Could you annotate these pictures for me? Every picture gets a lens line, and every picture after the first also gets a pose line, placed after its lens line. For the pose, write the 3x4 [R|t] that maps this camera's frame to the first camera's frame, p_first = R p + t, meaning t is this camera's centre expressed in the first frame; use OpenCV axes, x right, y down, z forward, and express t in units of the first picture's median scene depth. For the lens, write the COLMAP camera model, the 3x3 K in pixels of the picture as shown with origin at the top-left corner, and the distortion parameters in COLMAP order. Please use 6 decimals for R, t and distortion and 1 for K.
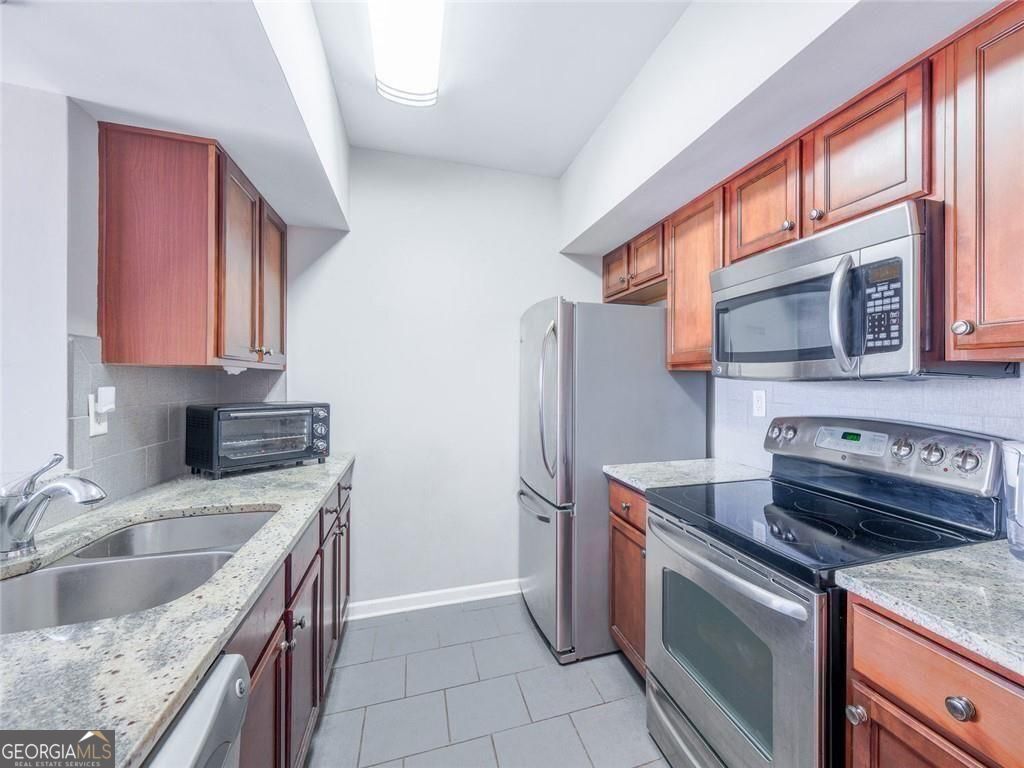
lens RADIAL K [[405.3, 0, 542.0], [0, 405.3, 386.2], [0, 0, 1]] dist [-0.000197, 0.000249]
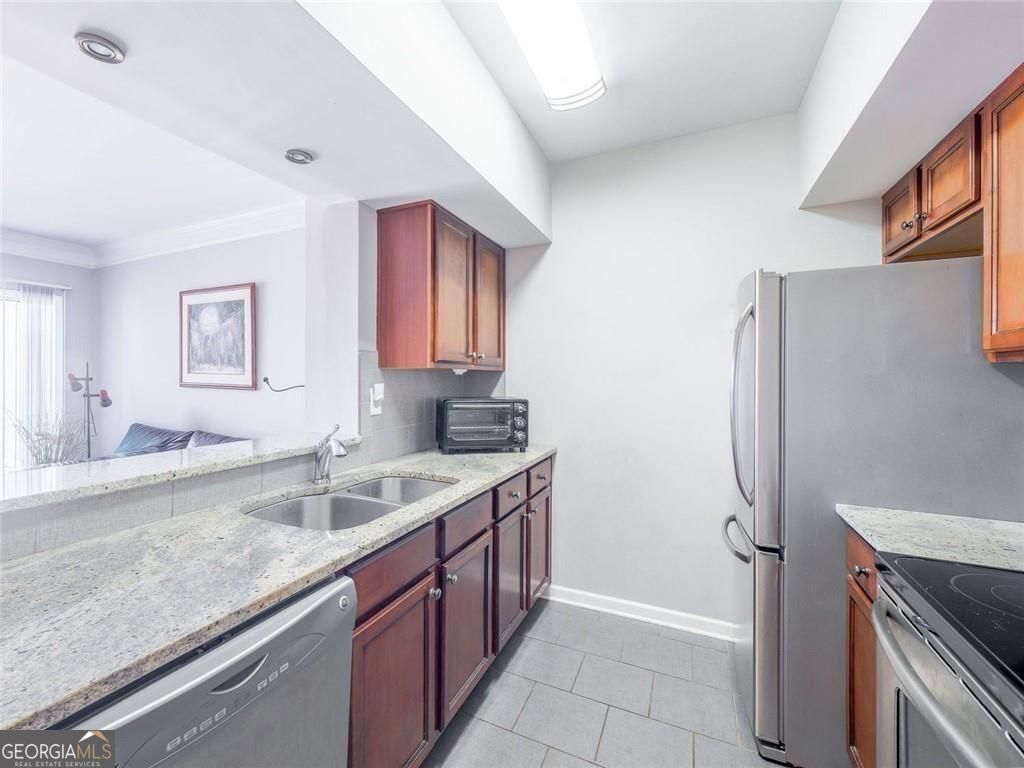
lens RADIAL K [[414.9, 0, 512.0], [0, 414.9, 384.0], [0, 0, 1]] dist [0.000696, 0.000571]
pose [[0.747267, 0.008960, -0.664463, 0.225255], [-0.010912, 0.999940, 0.001212, -0.002628], [0.664434, 0.006345, 0.747320, 0.116226]]
